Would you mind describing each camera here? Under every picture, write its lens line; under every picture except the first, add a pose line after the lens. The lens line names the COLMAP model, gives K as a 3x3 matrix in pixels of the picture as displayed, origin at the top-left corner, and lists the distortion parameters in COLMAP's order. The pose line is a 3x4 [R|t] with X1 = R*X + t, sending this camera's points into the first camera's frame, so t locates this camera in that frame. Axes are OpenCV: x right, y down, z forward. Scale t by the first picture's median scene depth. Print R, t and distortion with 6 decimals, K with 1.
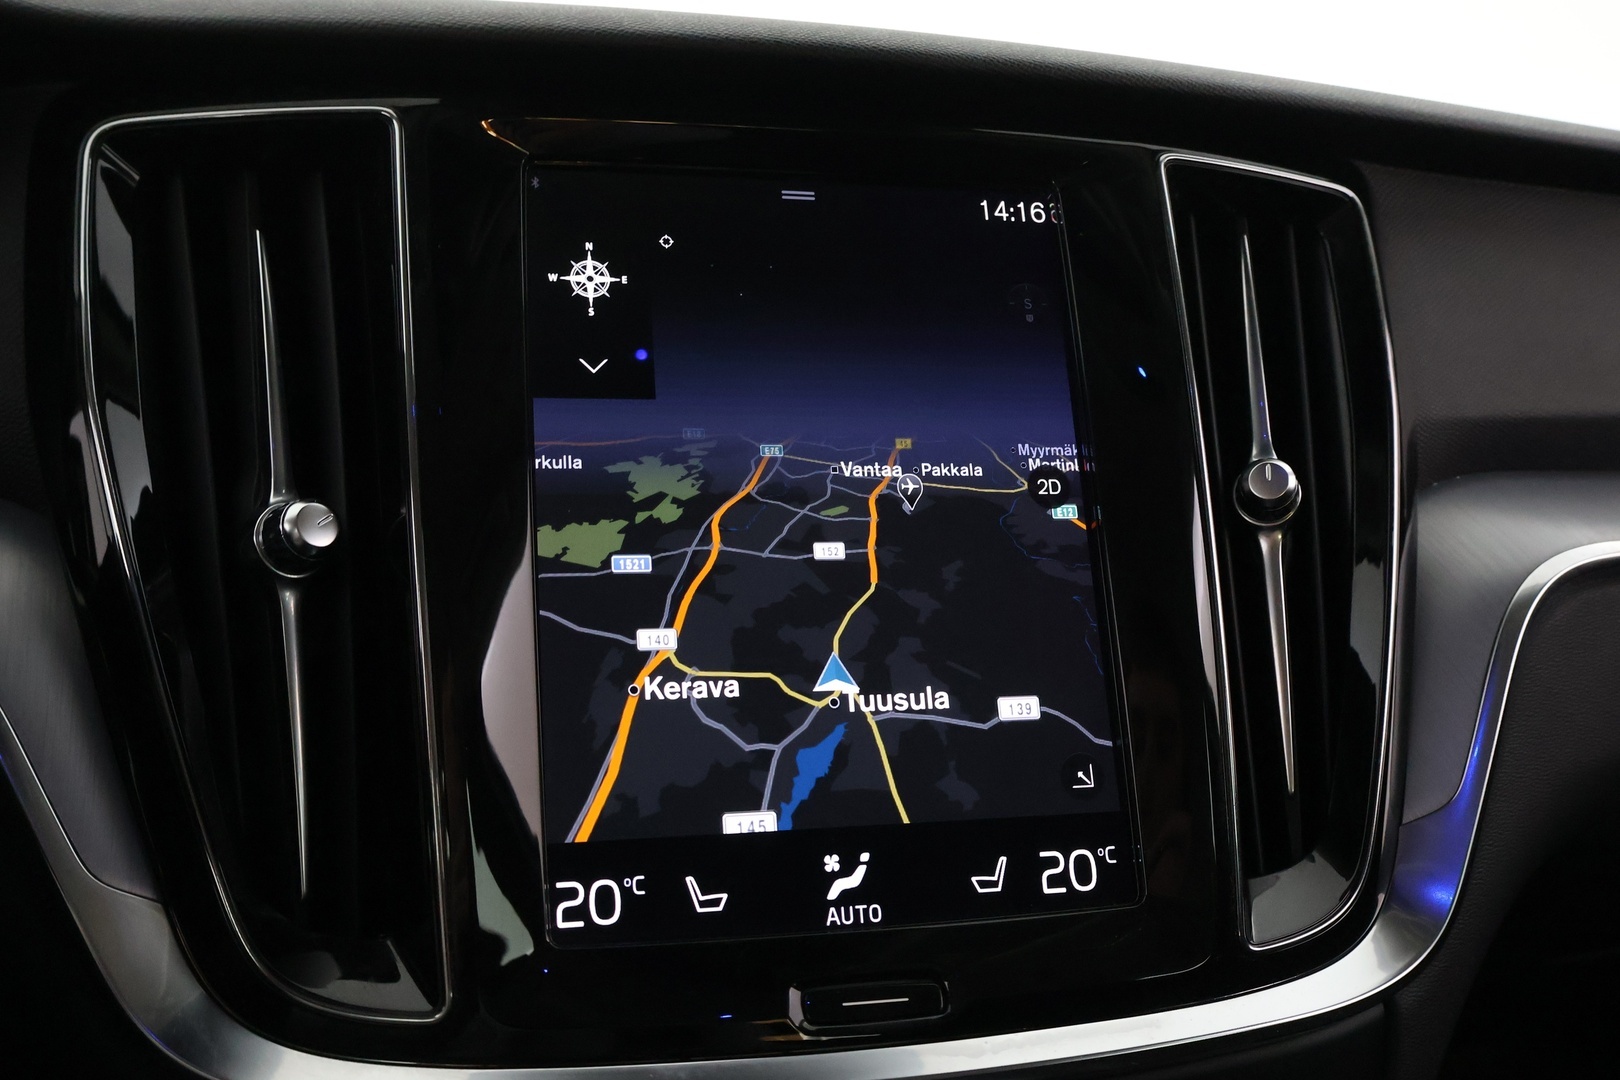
lens RADIAL K [[1597.5, 0, 810.0], [0, 1597.5, 540.0], [0, 0, 1]] dist [0.002117, 0.013766]
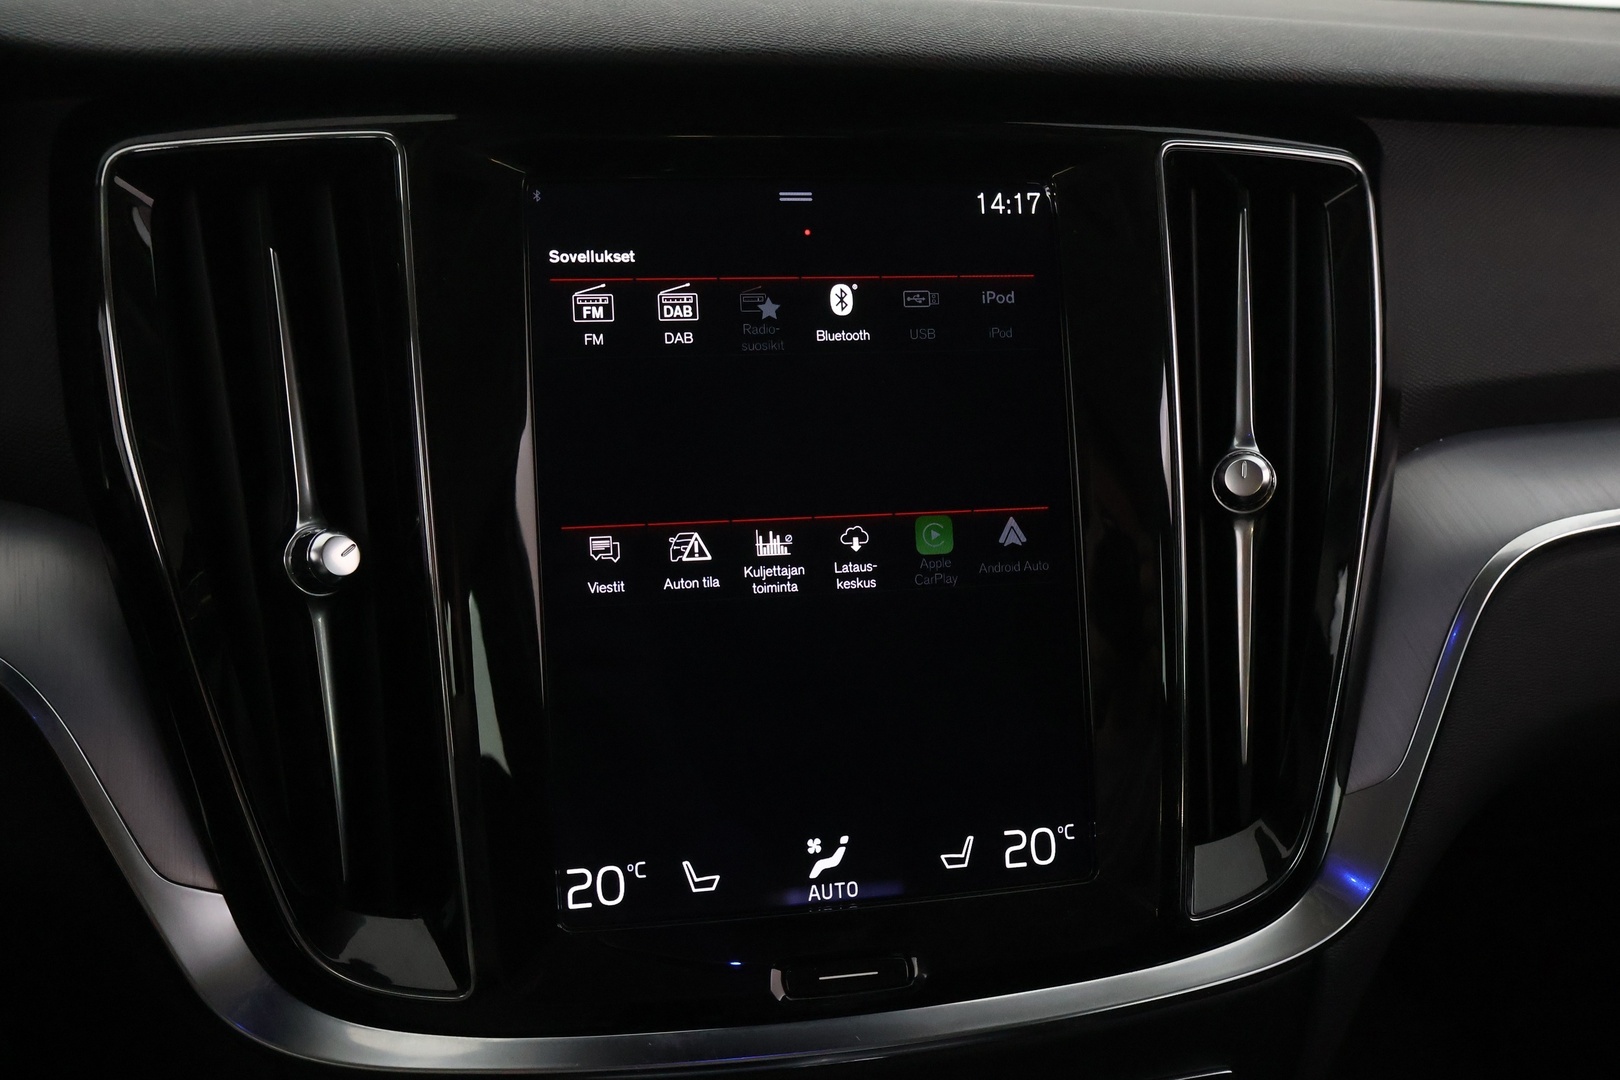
lens RADIAL K [[1597.5, 0, 810.0], [0, 1597.5, 540.0], [0, 0, 1]] dist [0.002117, 0.013766]
pose [[0.999339, 0.017872, -0.031662, 0.041355], [-0.010773, 0.977292, 0.211623, -0.237411], [0.034725, -0.211142, 0.976838, -0.042919]]
